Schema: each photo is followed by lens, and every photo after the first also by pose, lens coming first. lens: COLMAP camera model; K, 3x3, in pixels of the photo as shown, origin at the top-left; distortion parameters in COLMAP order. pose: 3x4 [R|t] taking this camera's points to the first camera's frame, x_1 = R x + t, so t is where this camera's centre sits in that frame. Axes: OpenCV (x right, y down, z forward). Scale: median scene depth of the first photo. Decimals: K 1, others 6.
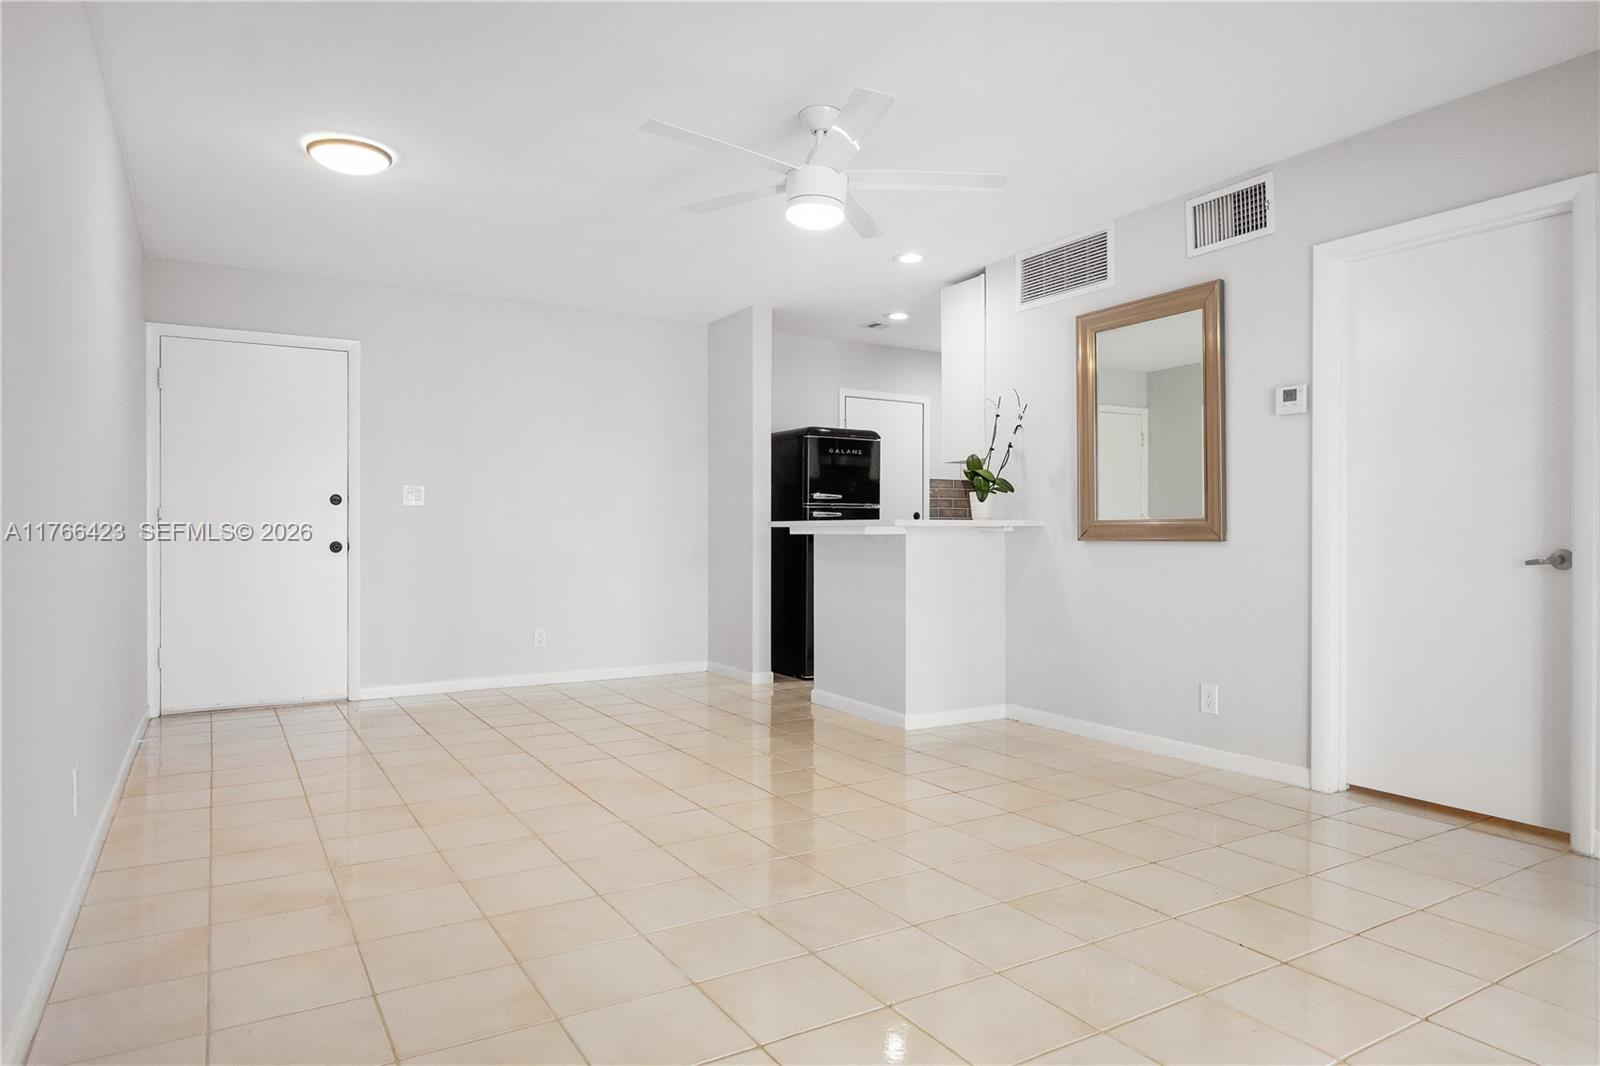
lens RADIAL K [[975.8, 0, 800.0], [0, 975.8, 533.0], [0, 0, 1]] dist [-0.004436, 0.000156]
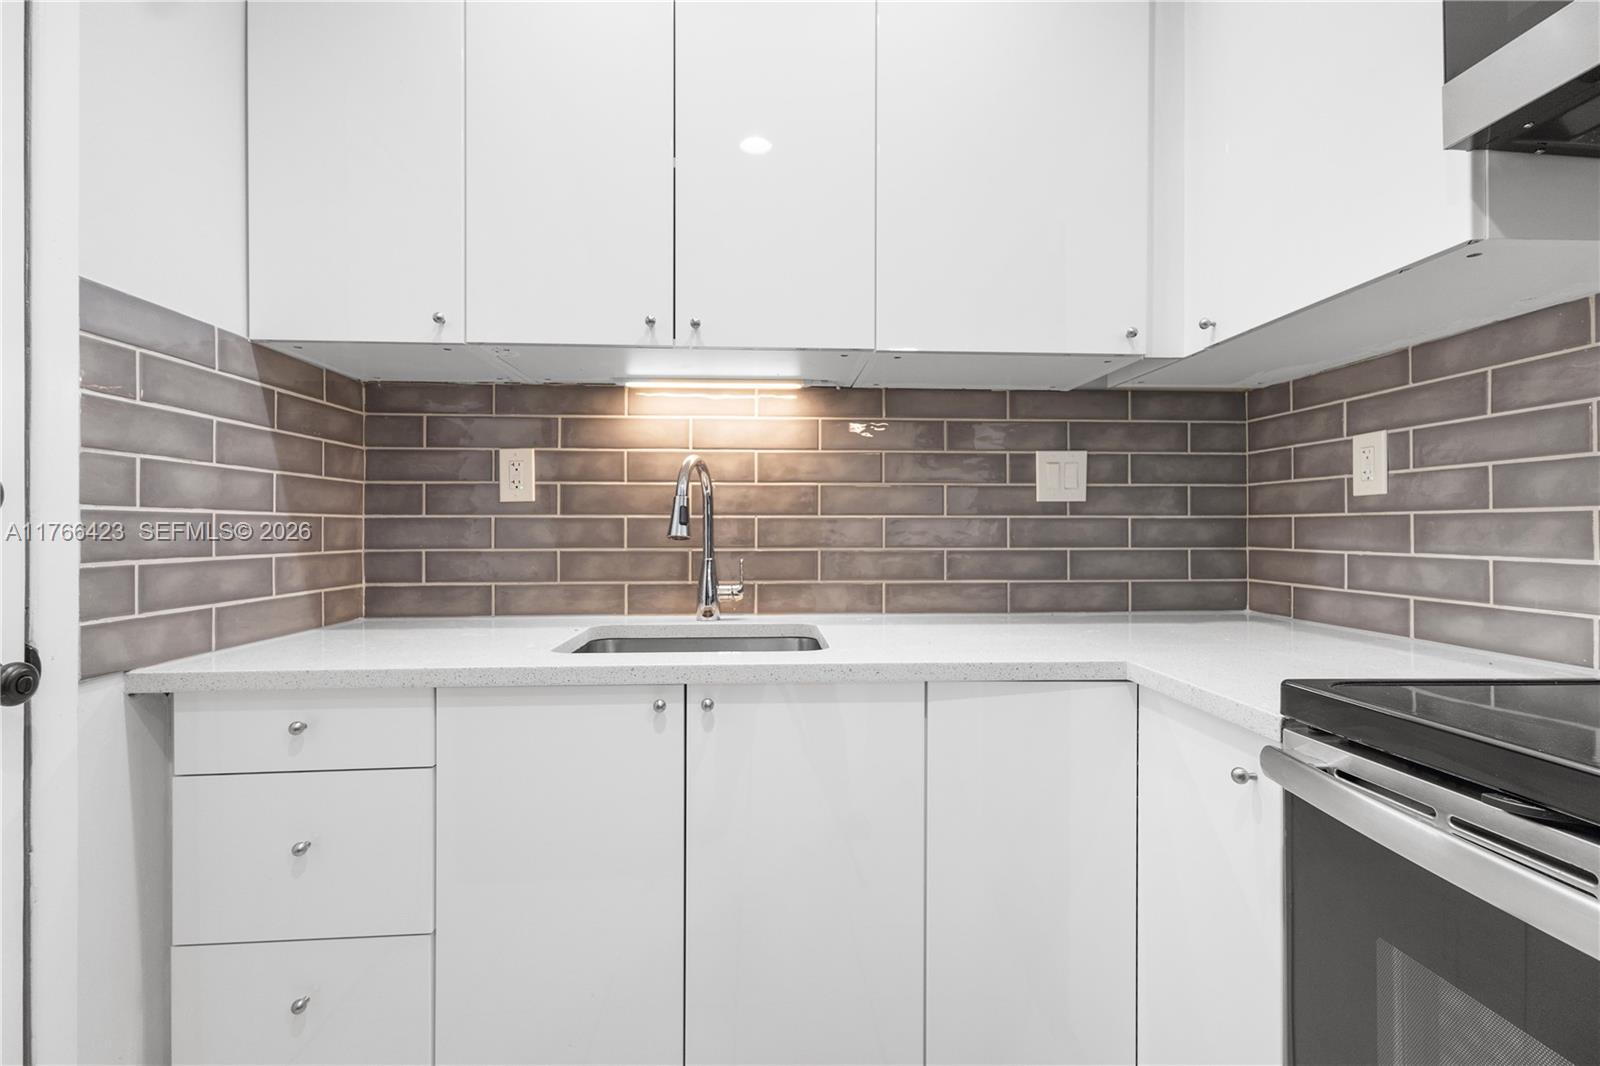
lens RADIAL K [[737.7, 0, 804.3], [0, 737.7, 524.6], [0, 0, 1]] dist [0.002542, 0.000760]
pose [[0.470584, 0.000885, 0.882355, 0.147412], [0.006422, 0.999970, -0.004428, -0.021171], [-0.882332, 0.007750, 0.470564, 1.546961]]
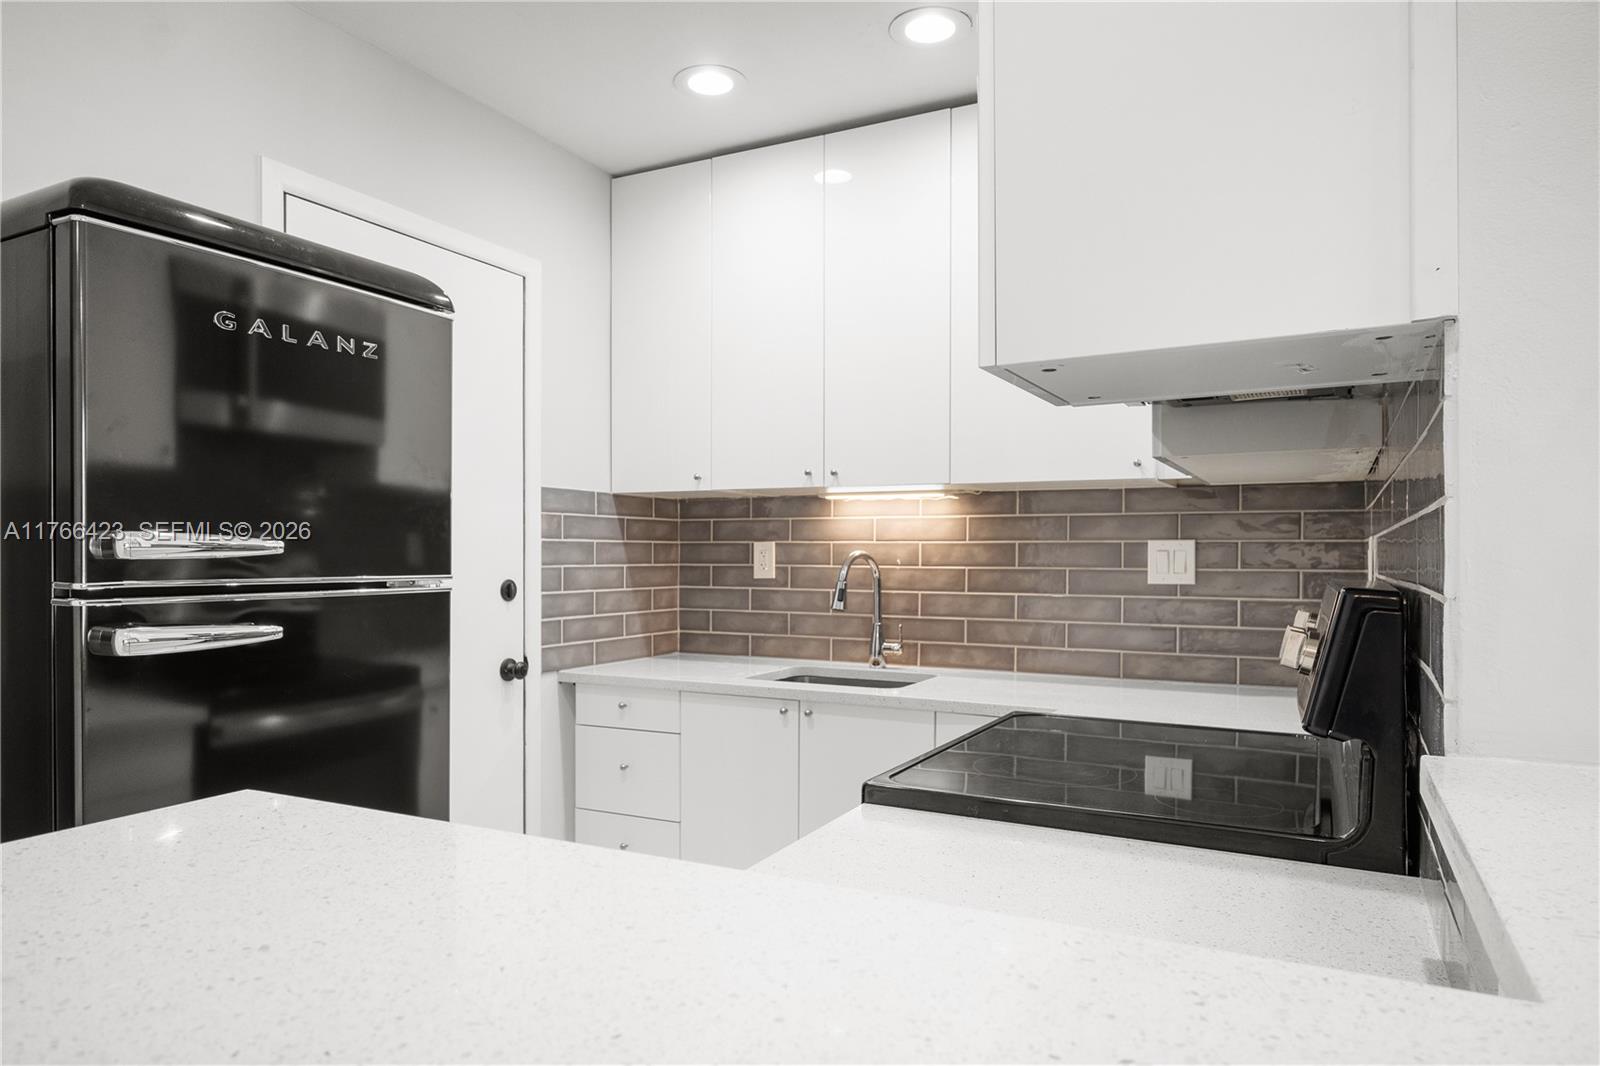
lens RADIAL K [[1000.9, 0, 801.0], [0, 1000.9, 560.0], [0, 0, 1]] dist [-0.001802, 0.000389]
pose [[0.854867, -0.002976, 0.518839, 0.040538], [0.001228, 0.999992, 0.003712, -0.054542], [-0.518846, -0.002536, 0.854864, 1.174228]]
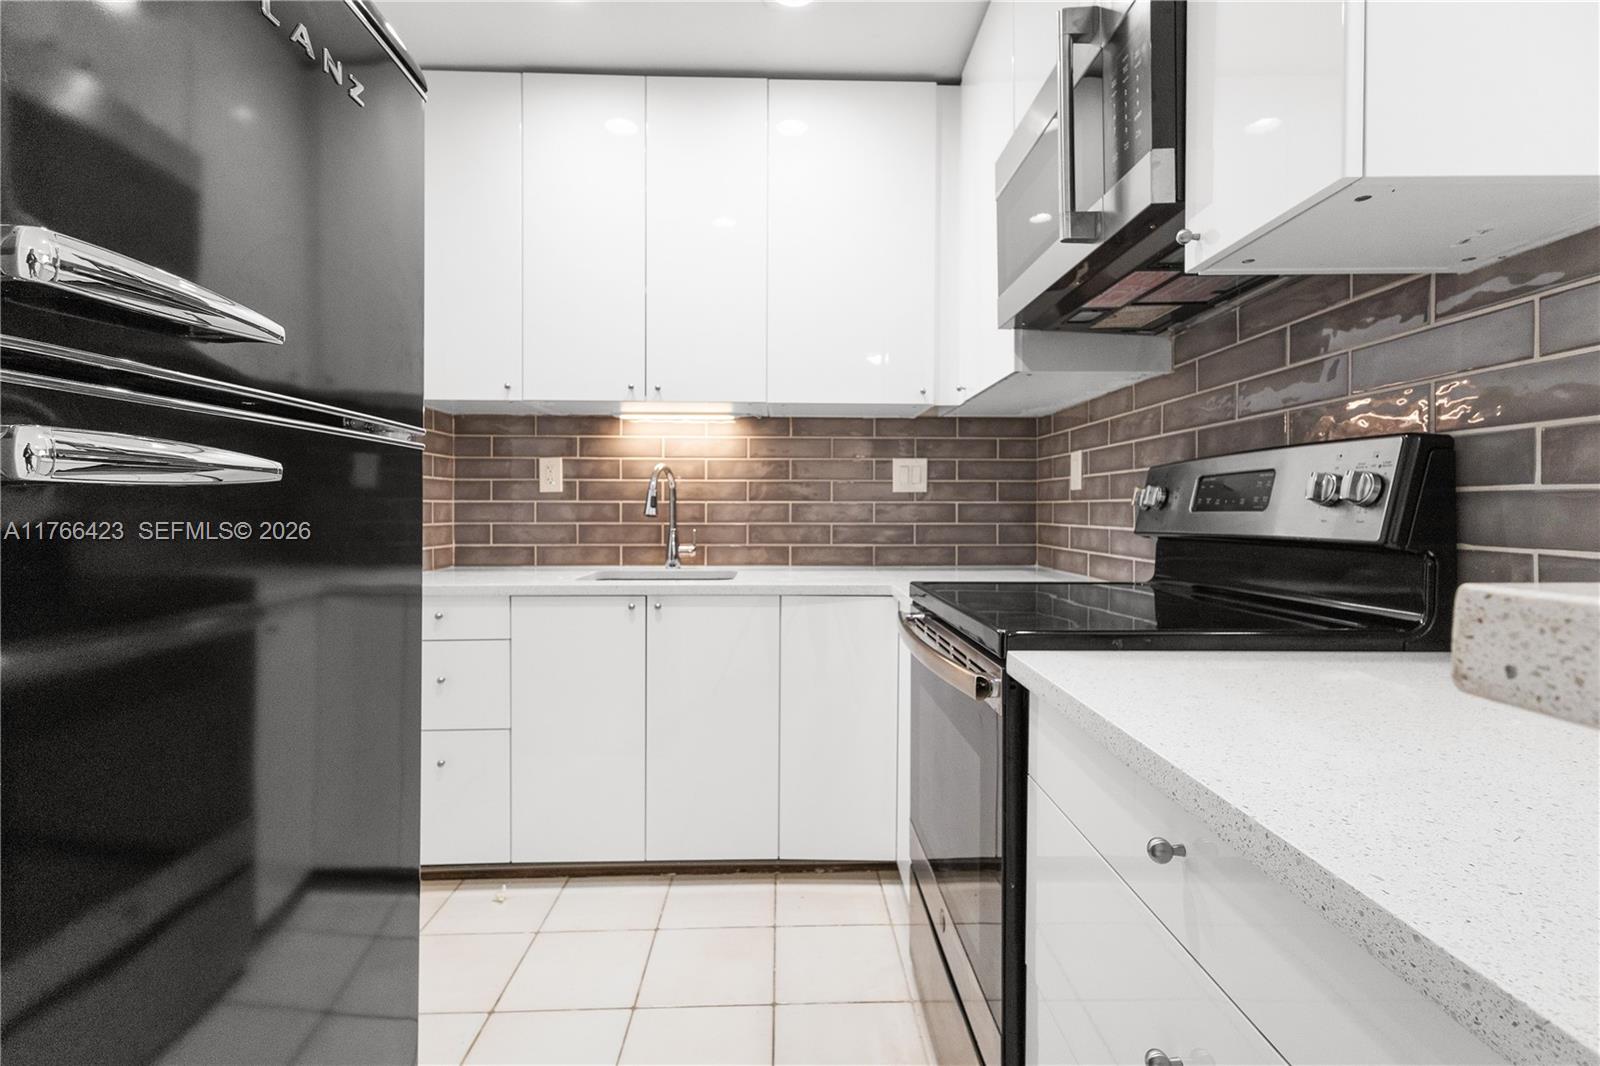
lens RADIAL K [[746.6, 0, 806.4], [0, 746.6, 510.5], [0, 0, 1]] dist [0.000791, 0.000163]
pose [[0.493548, -0.004951, 0.869704, -0.014961], [0.004584, 0.999985, 0.003091, -0.021860], [-0.869706, 0.002461, 0.493564, 1.373595]]
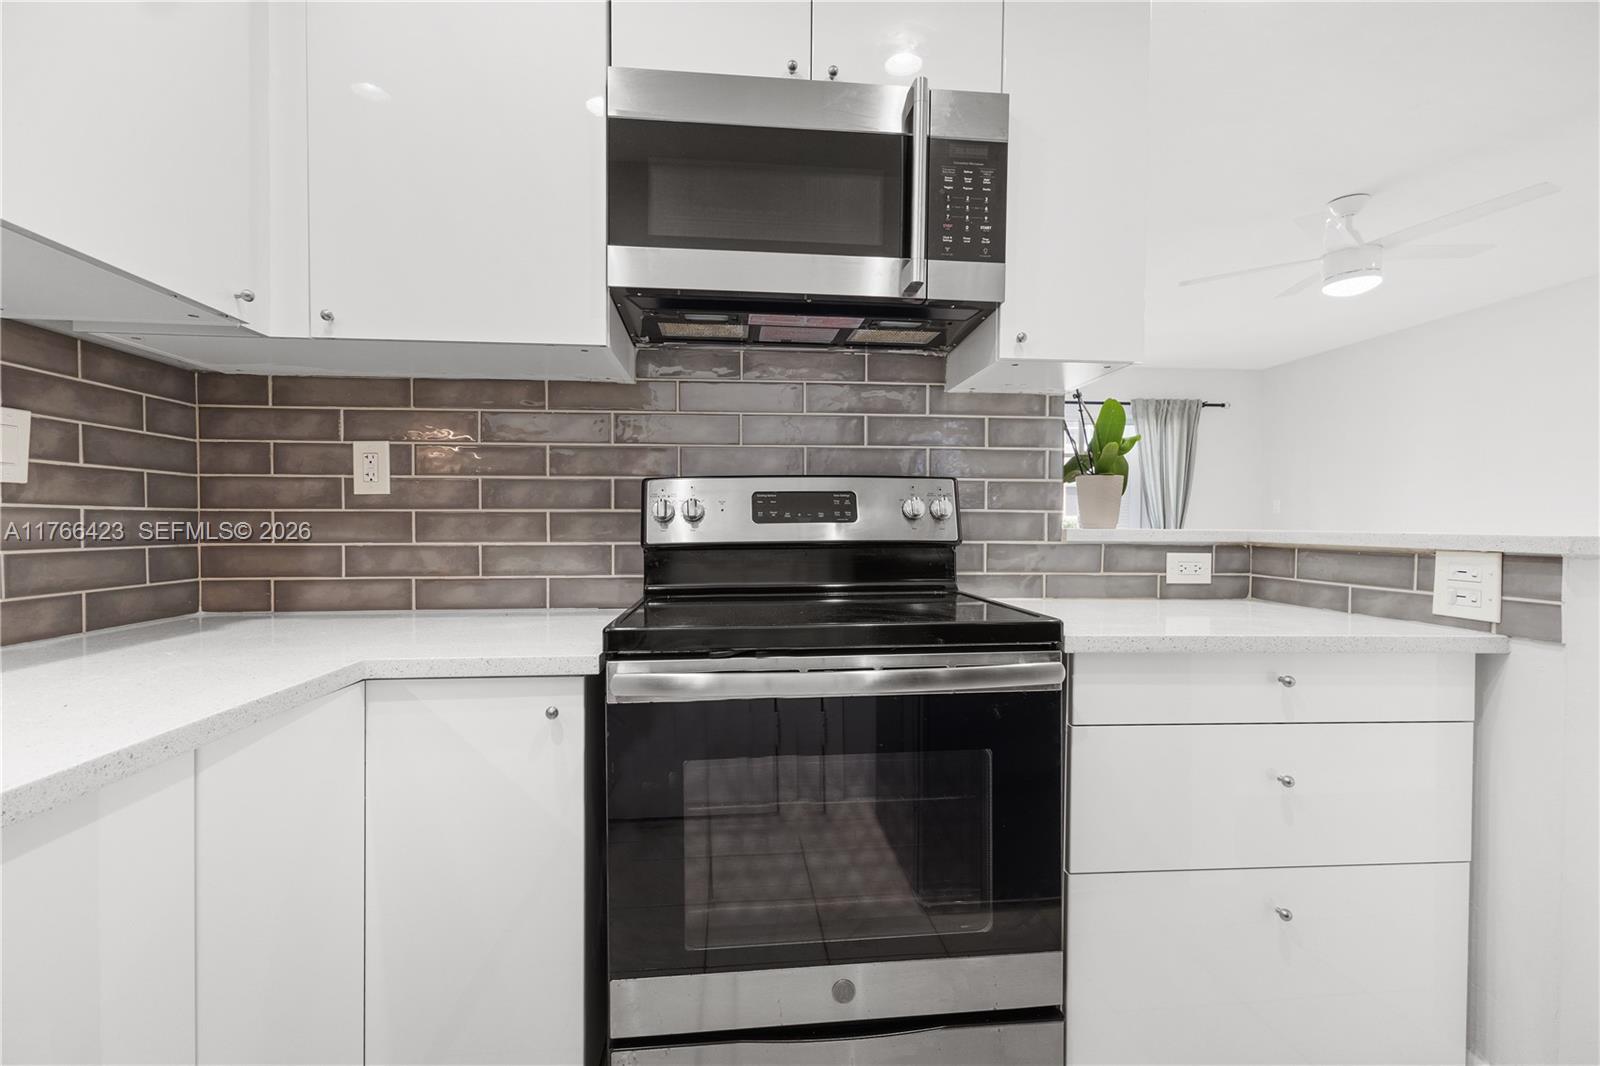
lens RADIAL K [[742.3, 0, 800.0], [0, 742.3, 533.0], [0, 0, 1]] dist [0.003635, 0.000925]
pose [[-0.901123, -0.009796, 0.433453, 0.189402], [-0.001776, 0.999820, 0.018904, -0.021786], [-0.433560, 0.016265, -0.900978, 1.742668]]
